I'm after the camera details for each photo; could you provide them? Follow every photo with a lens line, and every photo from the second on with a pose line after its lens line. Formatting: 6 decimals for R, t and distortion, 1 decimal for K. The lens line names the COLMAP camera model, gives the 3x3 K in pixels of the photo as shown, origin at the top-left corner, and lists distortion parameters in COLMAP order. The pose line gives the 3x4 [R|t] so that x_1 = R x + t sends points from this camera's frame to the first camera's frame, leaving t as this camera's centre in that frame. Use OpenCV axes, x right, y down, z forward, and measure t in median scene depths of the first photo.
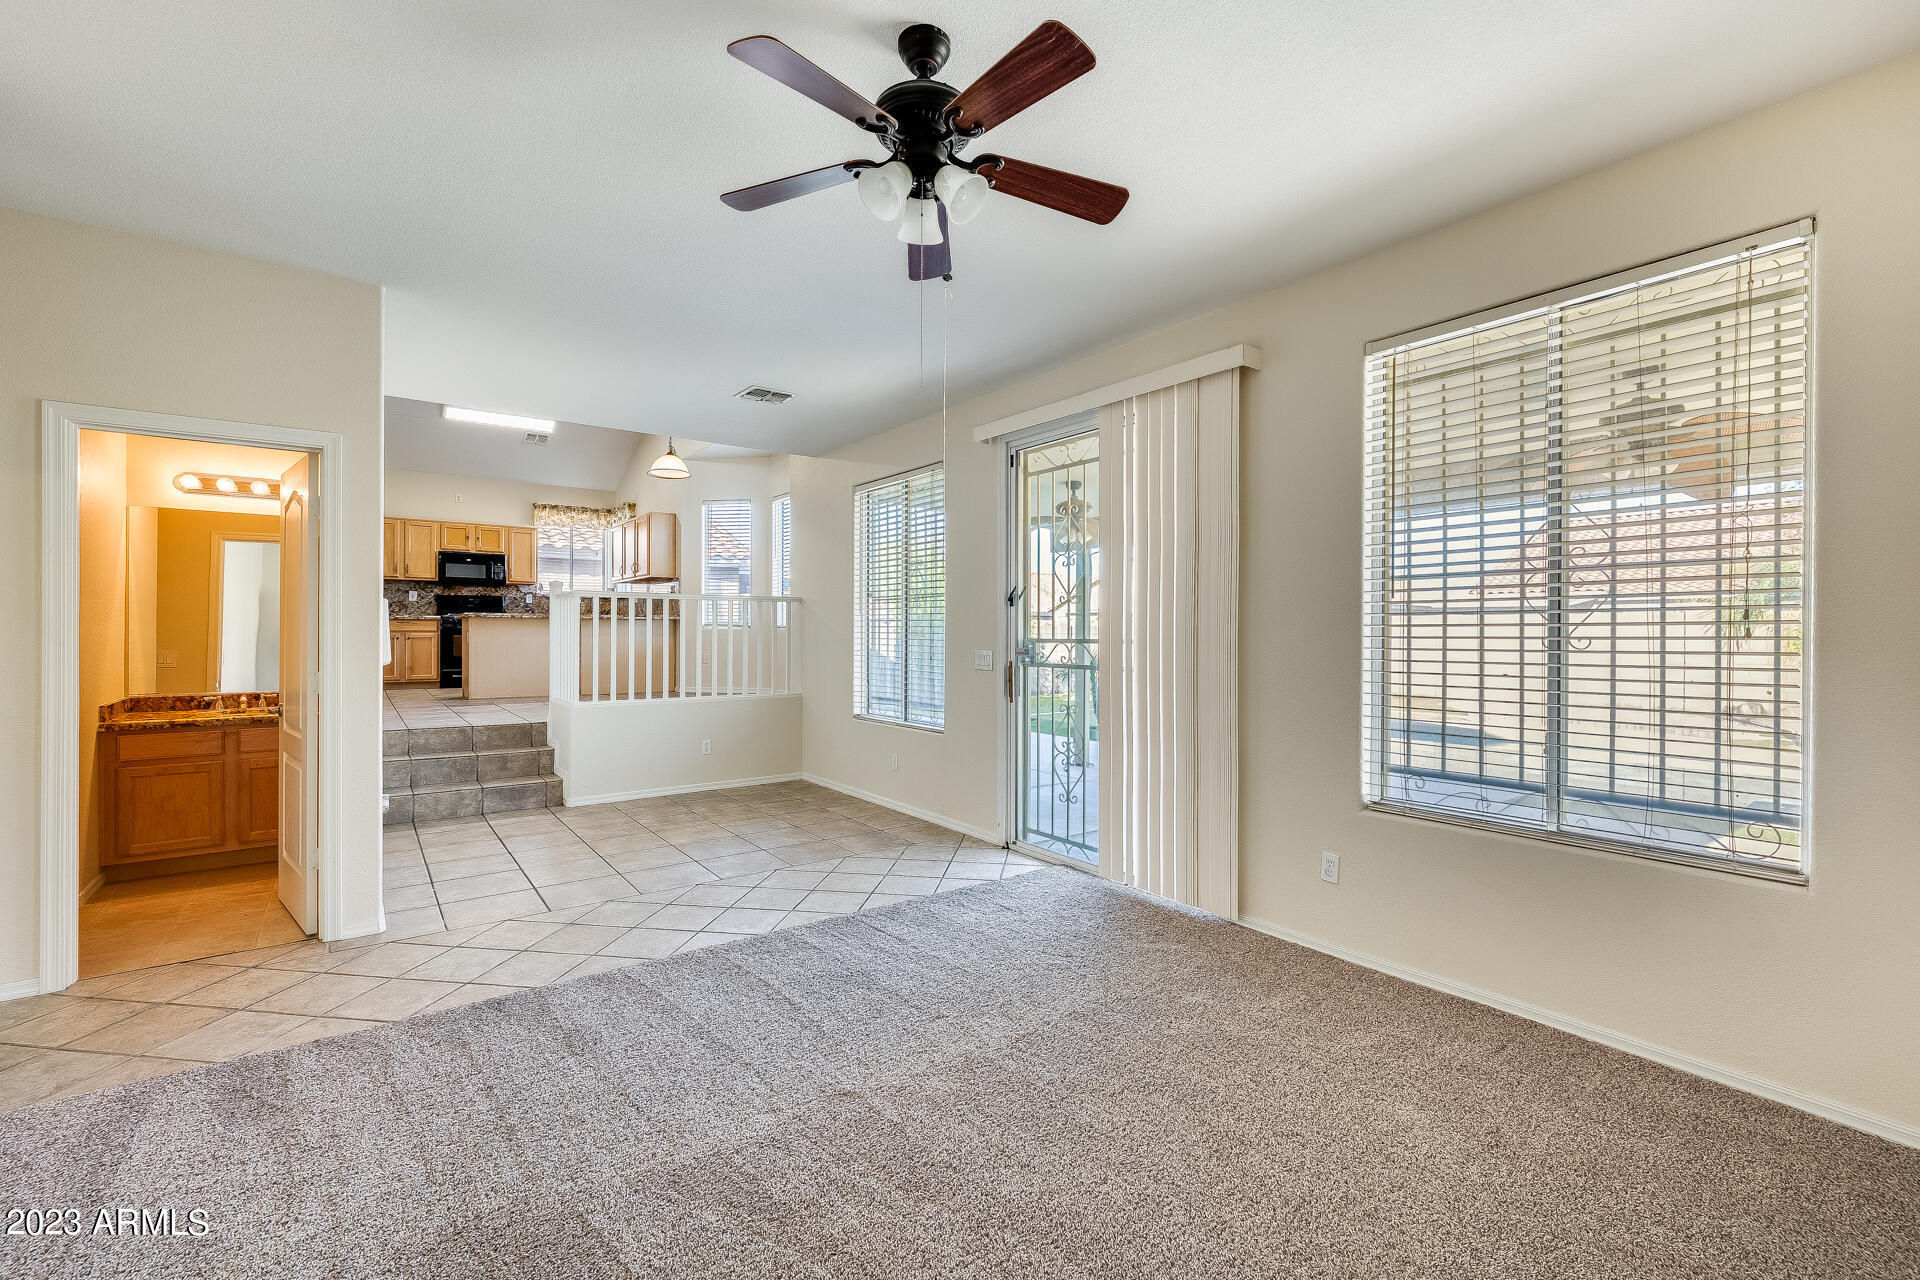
lens RADIAL K [[806.0, 0, 960.5], [0, 806.0, 615.6], [0, 0, 1]] dist [-0.000590, 0.000073]
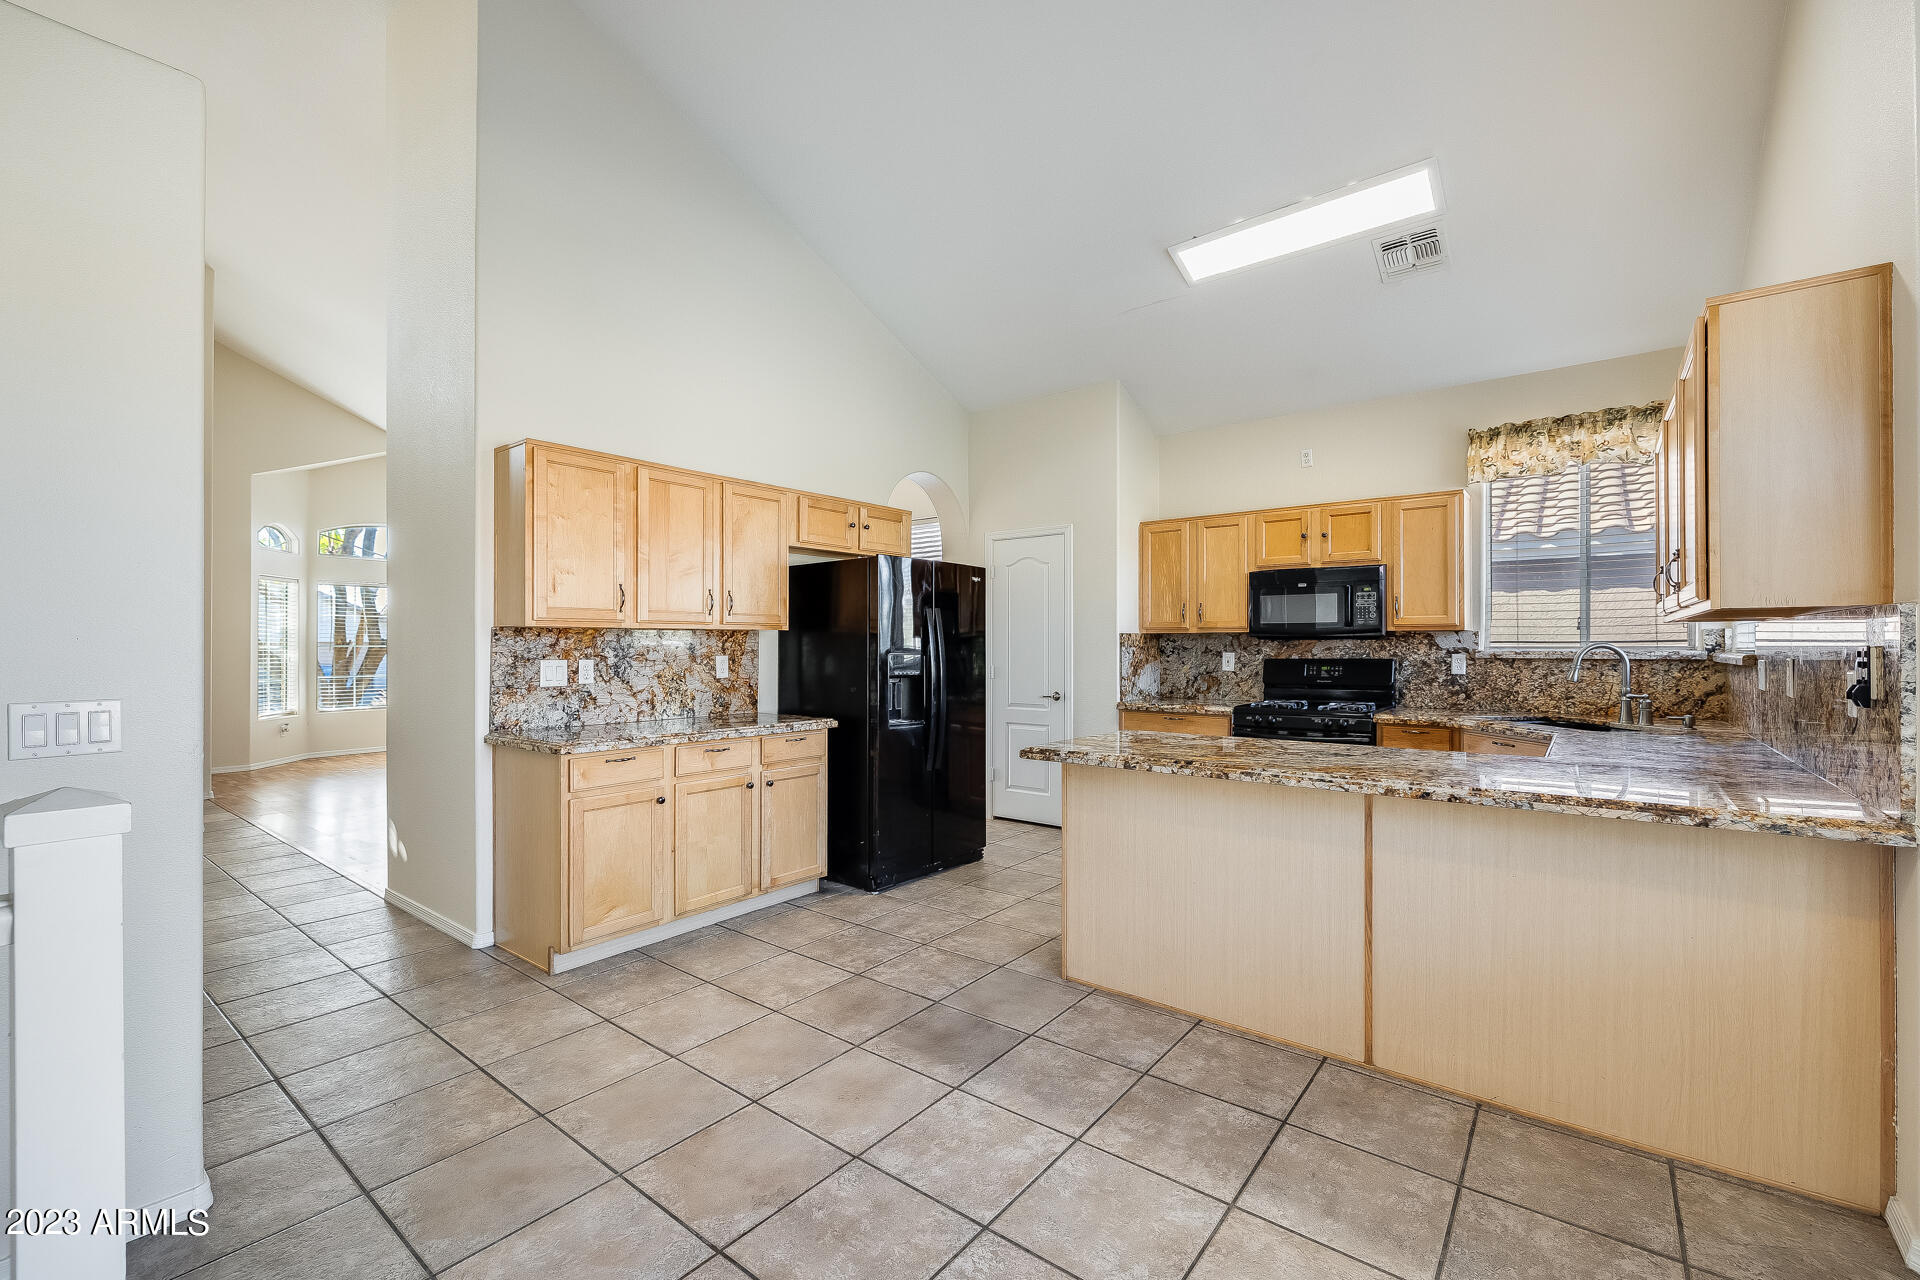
lens RADIAL K [[806.4, 0, 960.0], [0, 806.4, 640.0], [0, 0, 1]] dist [0.000431, 0.000169]
pose [[0.264167, -0.005949, -0.964459, -0.409822], [0.023969, 0.999713, 0.000399, -0.079765], [0.964179, -0.023223, 0.264234, 1.296703]]
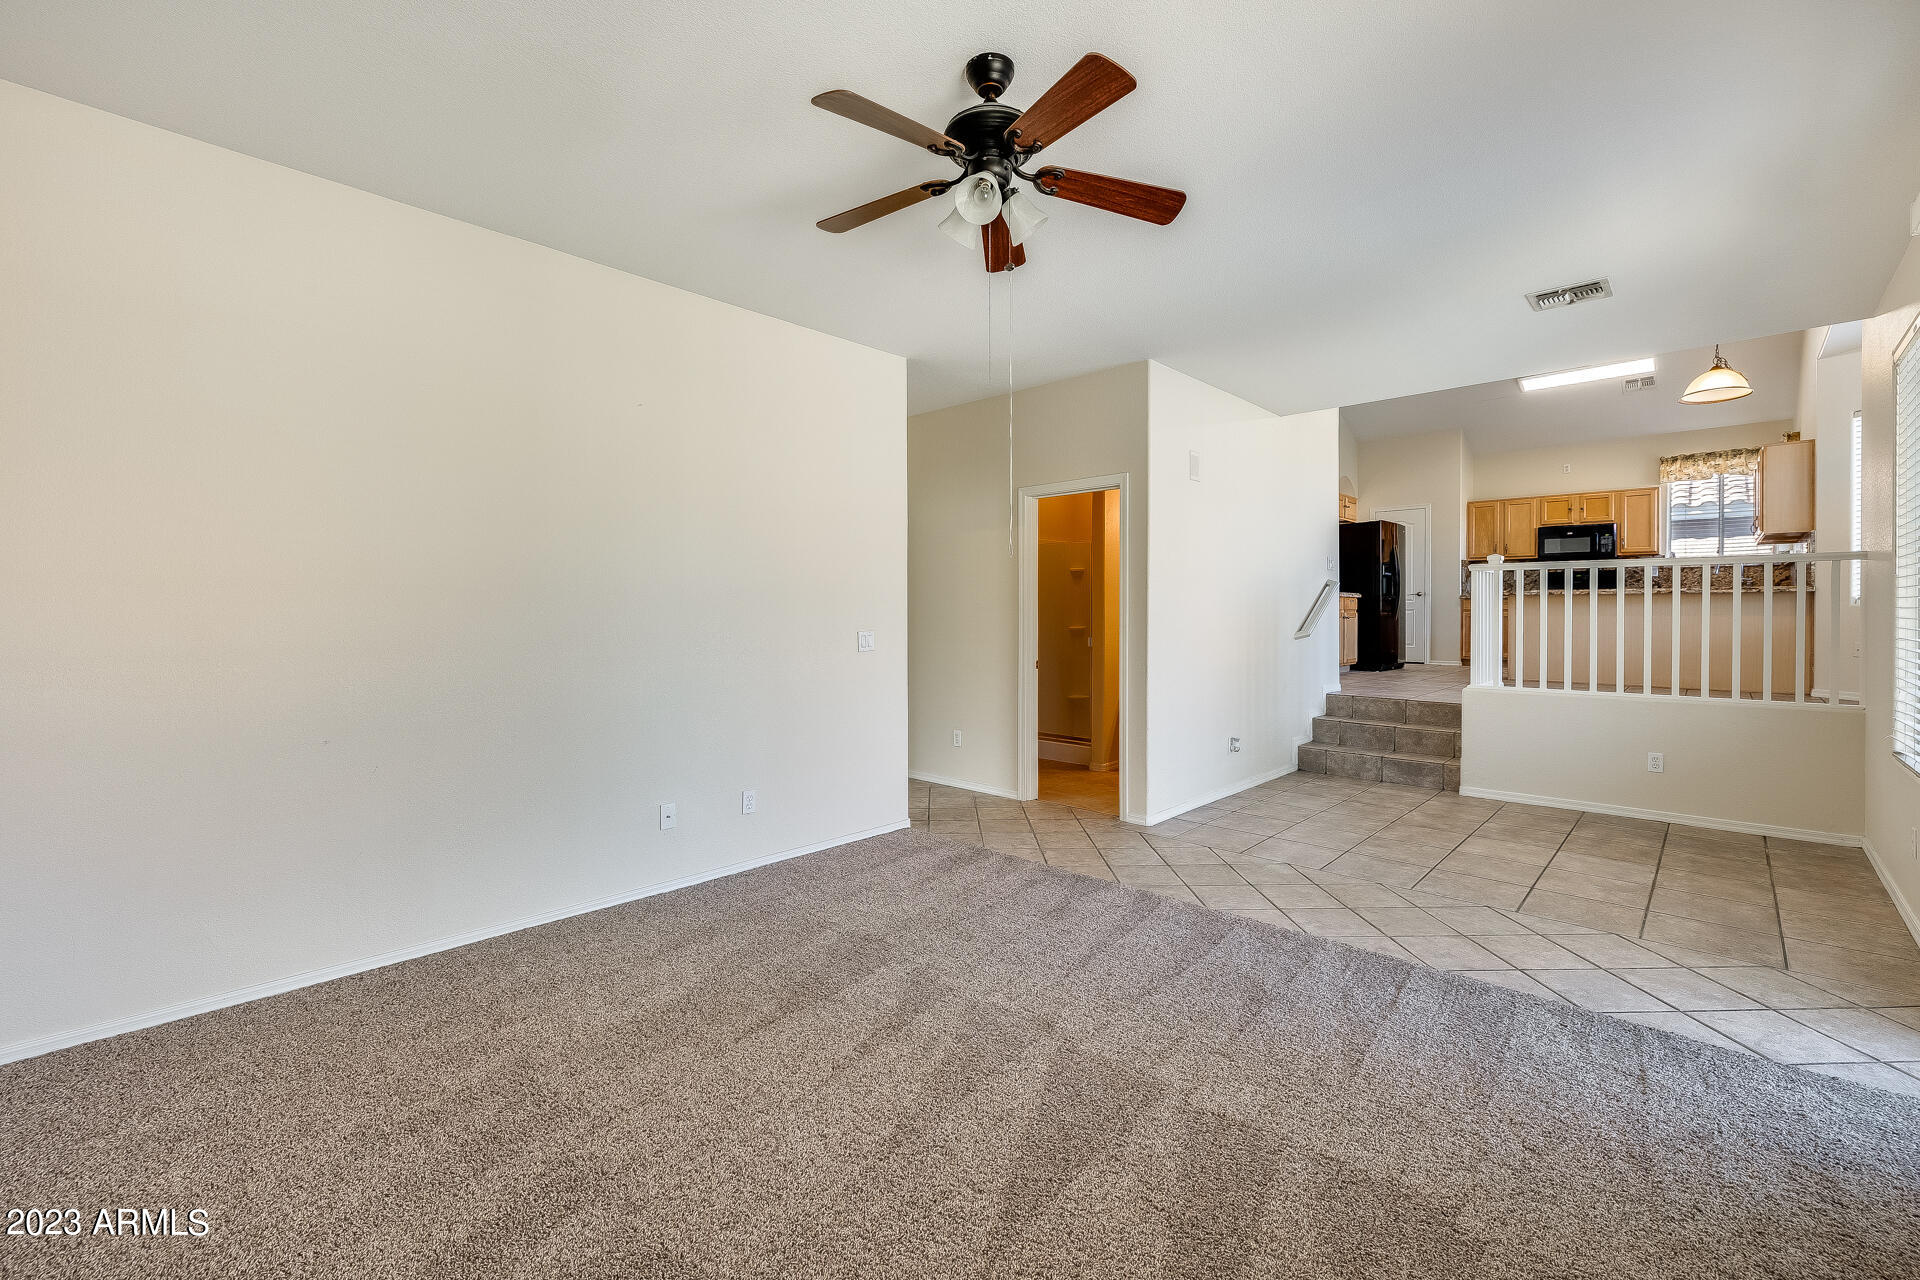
lens RADIAL K [[806.0, 0, 960.5], [0, 806.0, 615.6], [0, 0, 1]] dist [-0.000590, 0.000073]
pose [[0.172765, 0.004223, -0.984954, 0.353581], [0.021849, 0.999728, 0.008119, 0.006136], [0.984721, -0.022923, 0.172626, 0.265191]]
